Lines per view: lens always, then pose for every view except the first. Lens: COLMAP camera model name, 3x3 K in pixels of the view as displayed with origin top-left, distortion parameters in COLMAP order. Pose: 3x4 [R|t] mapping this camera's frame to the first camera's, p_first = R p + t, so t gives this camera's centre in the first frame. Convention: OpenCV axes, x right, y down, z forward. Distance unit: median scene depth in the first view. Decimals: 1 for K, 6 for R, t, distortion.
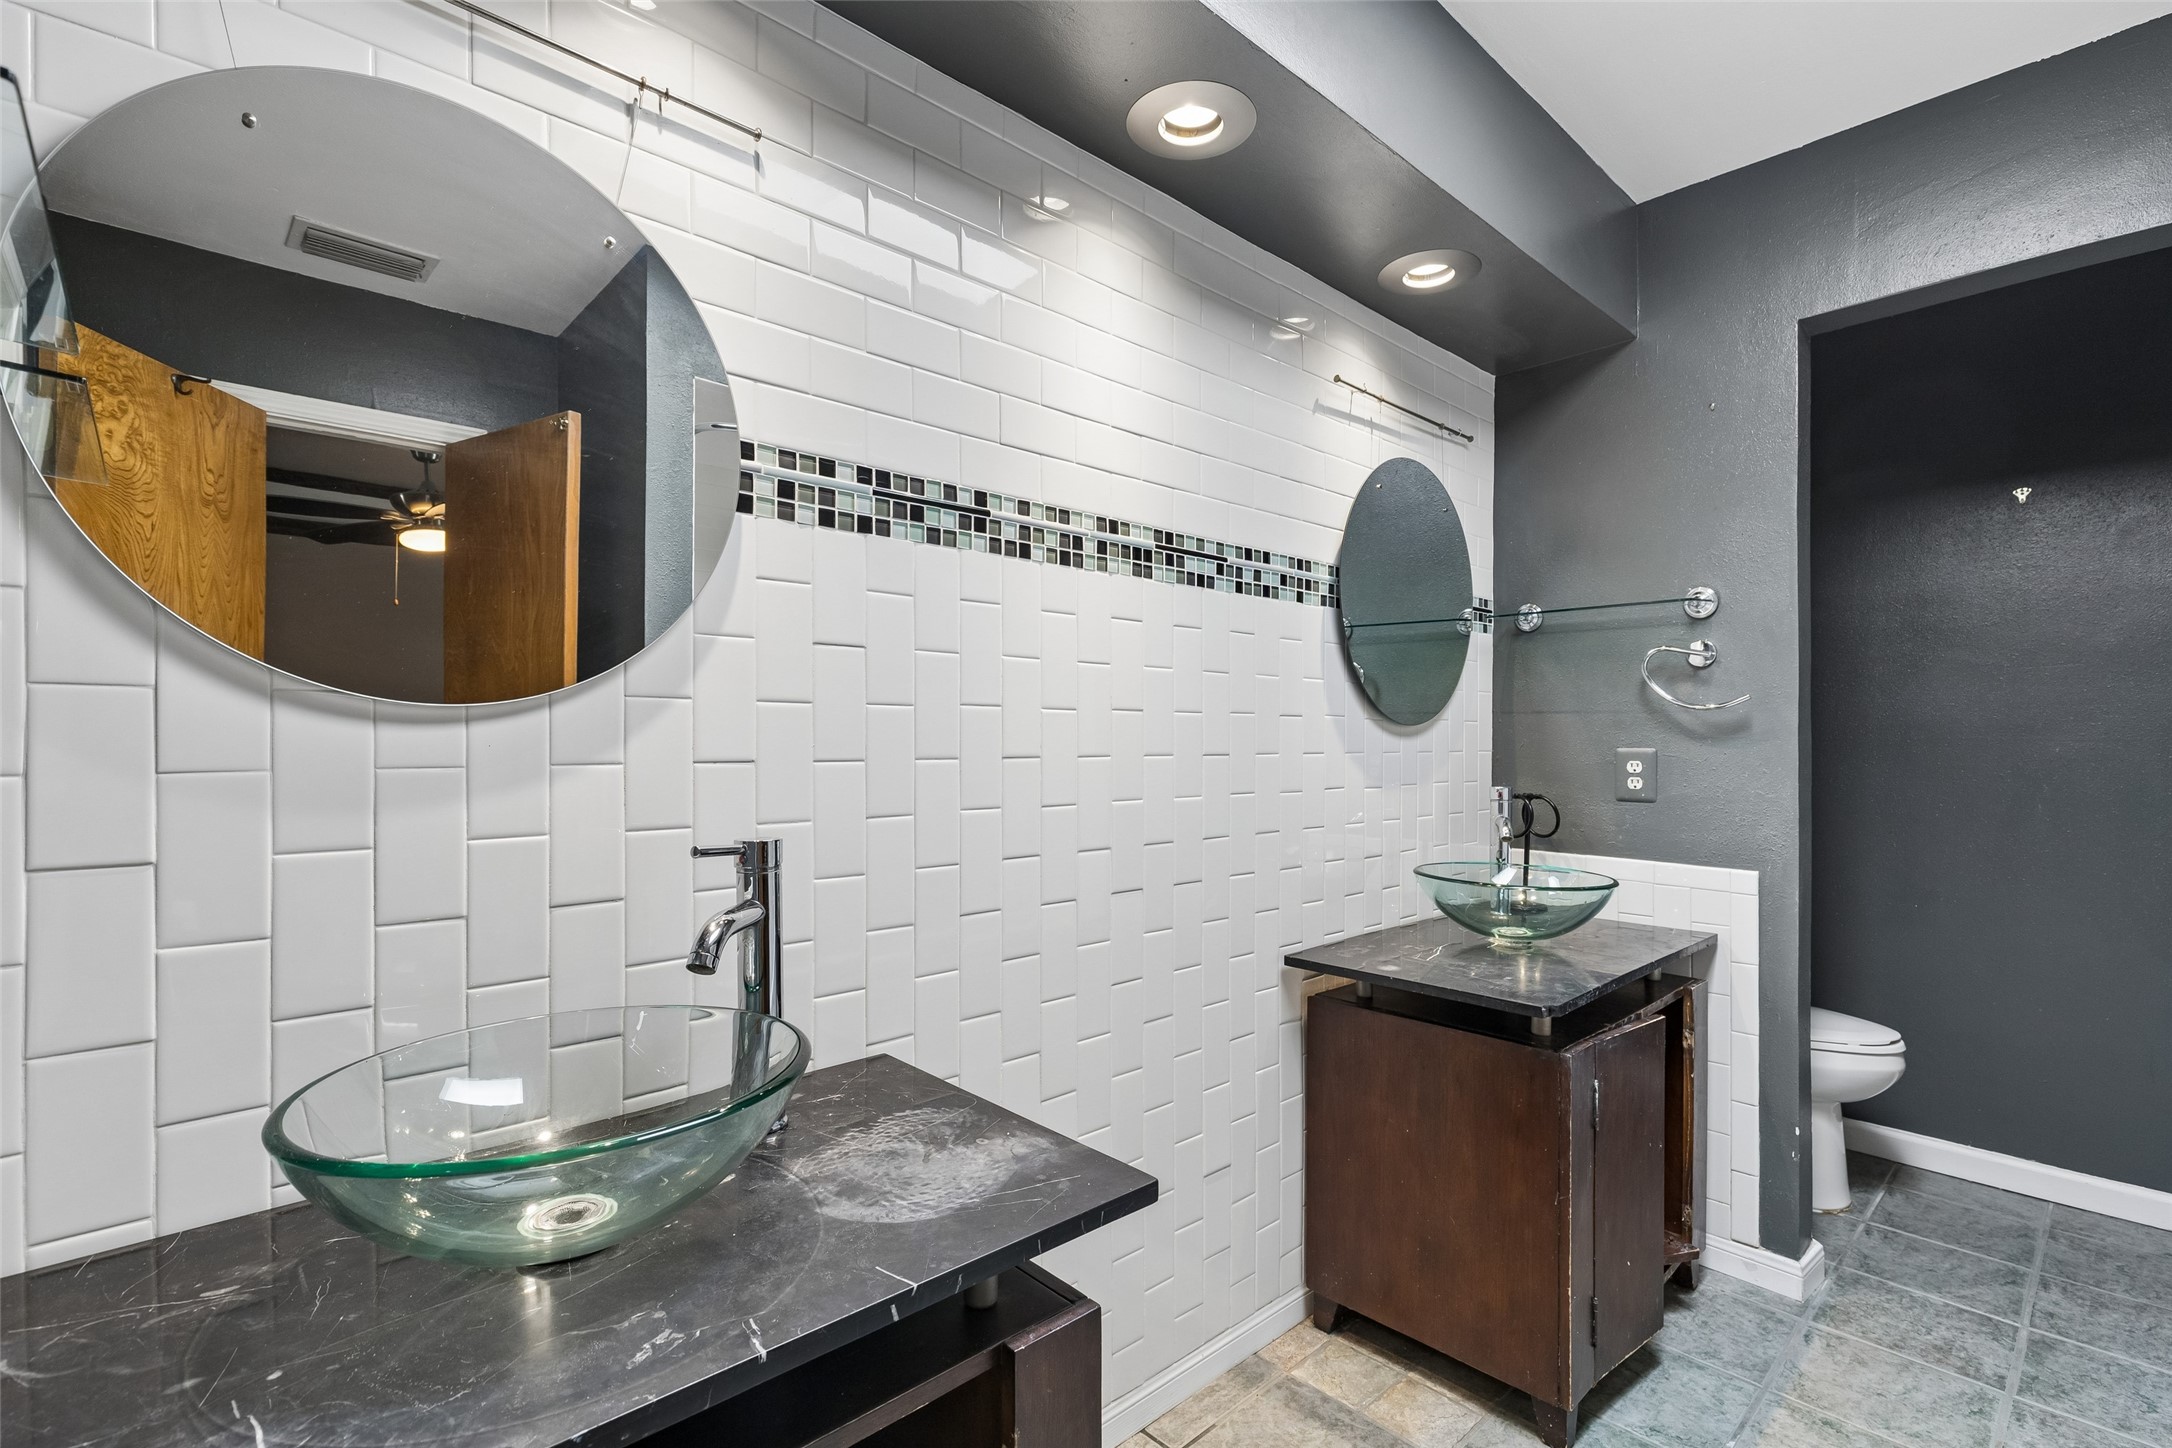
lens RADIAL K [[989.4, 0, 1091.1], [0, 989.4, 733.7], [0, 0, 1]] dist [0.003896, -0.001909]
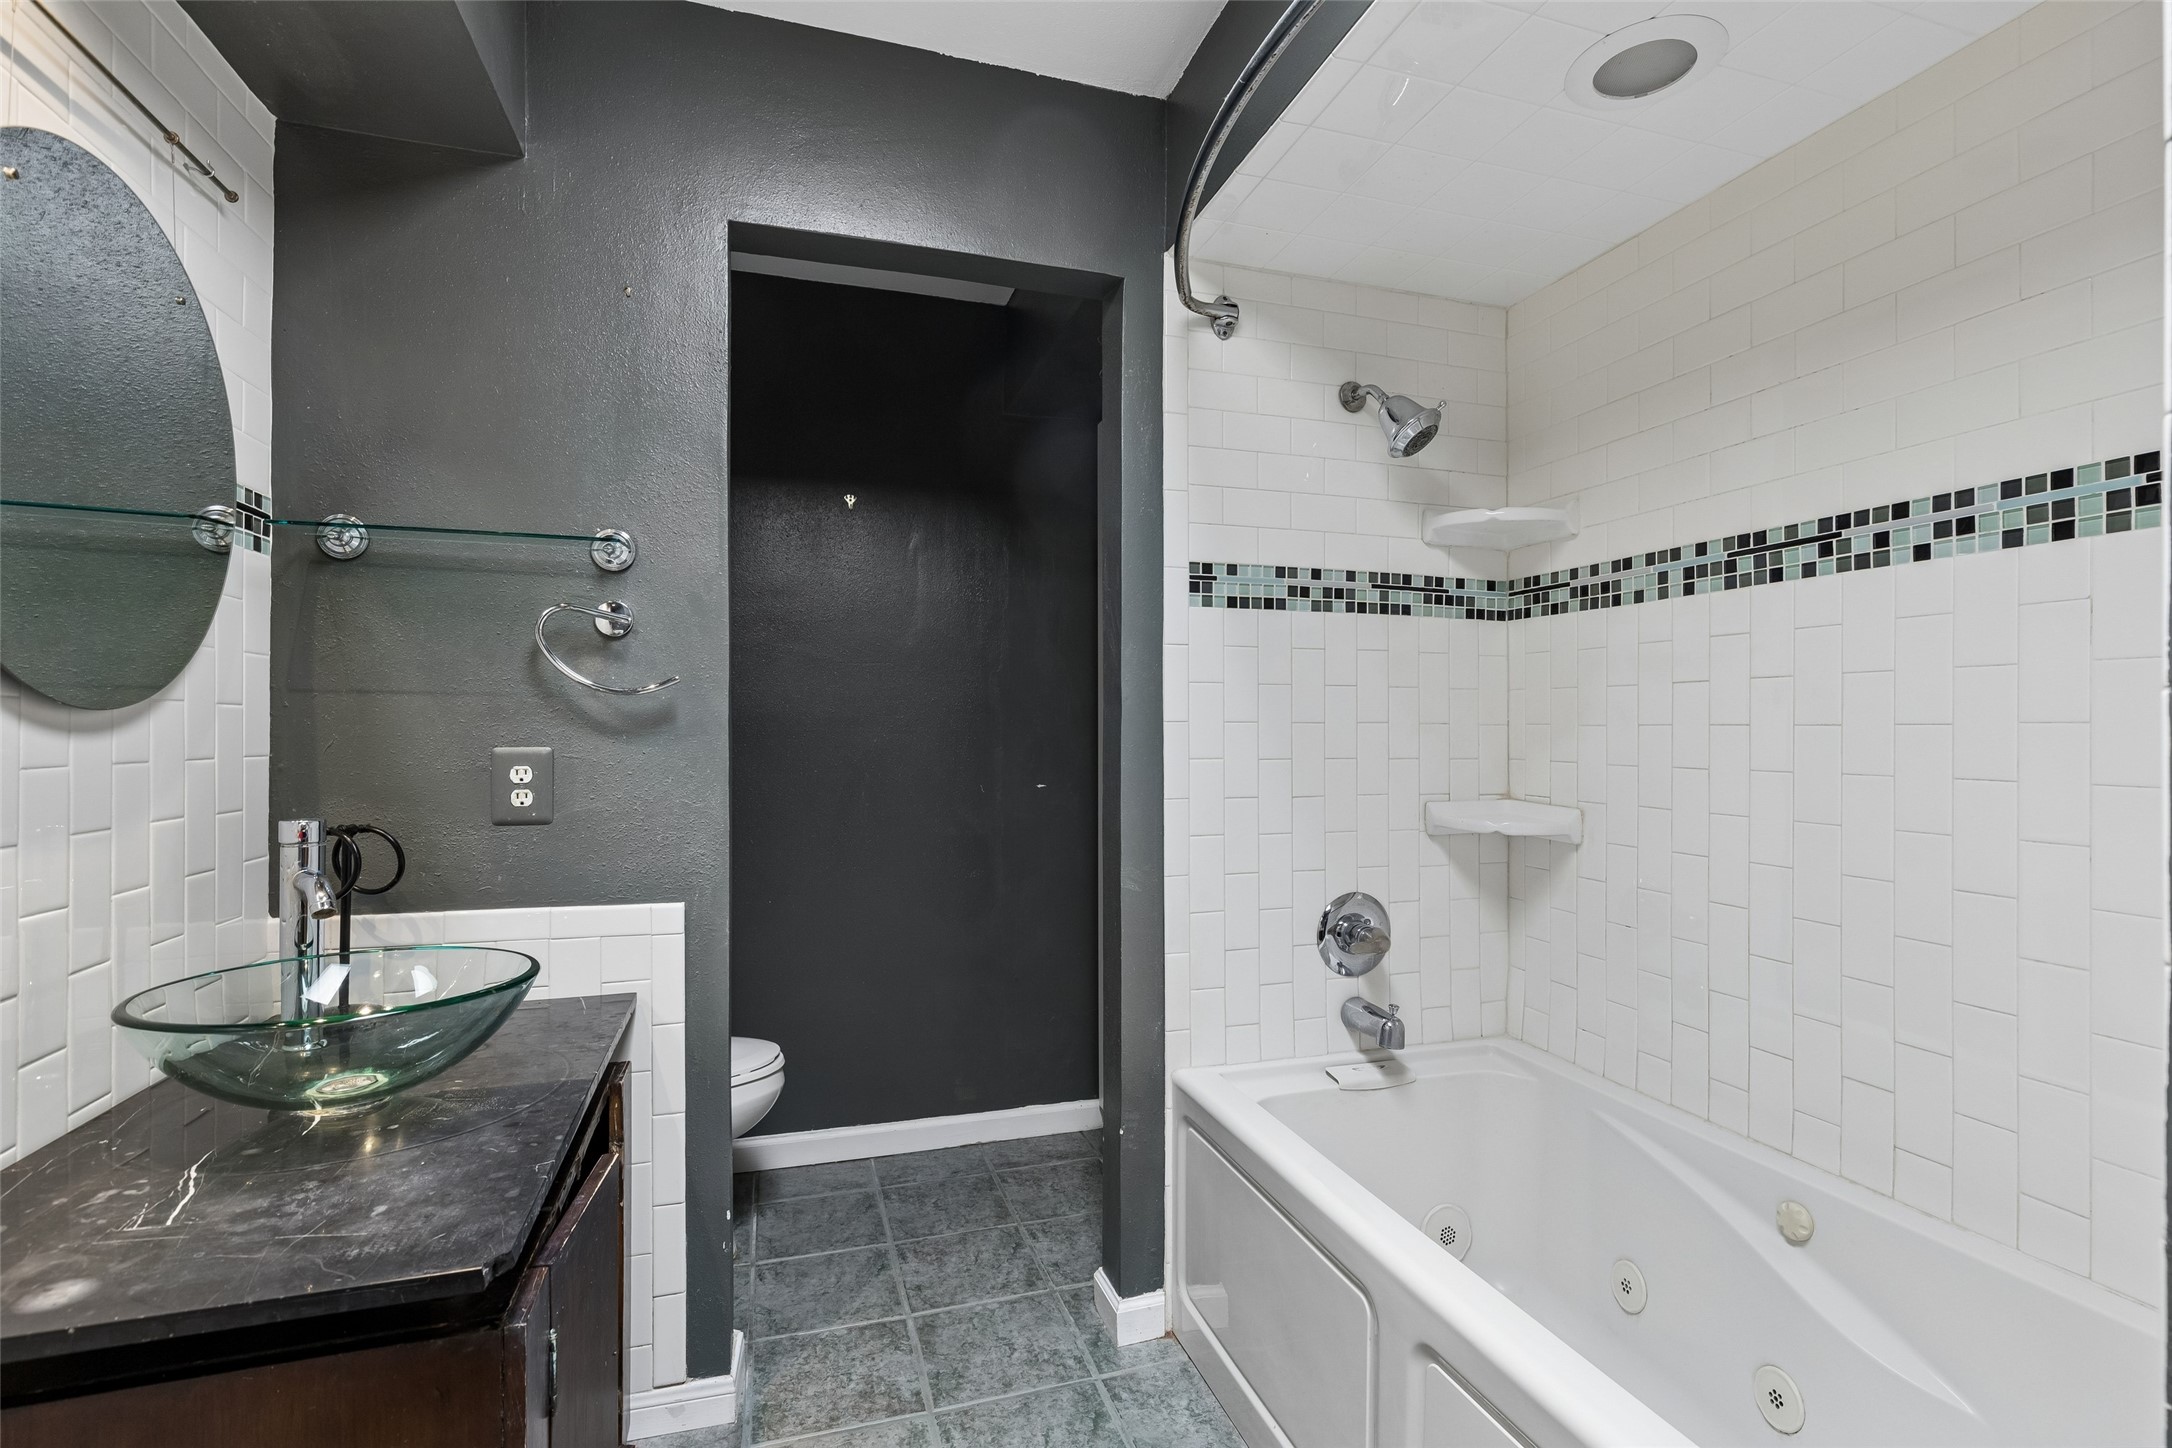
lens RADIAL K [[1010.2, 0, 1099.0], [0, 1010.2, 728.2], [0, 0, 1]] dist [-0.007286, 0.001406]
pose [[0.426210, -0.000913, 0.904624, 0.085061], [-0.003196, 0.999992, 0.002515, -0.001830], [-0.904618, -0.003963, 0.426204, 0.337803]]
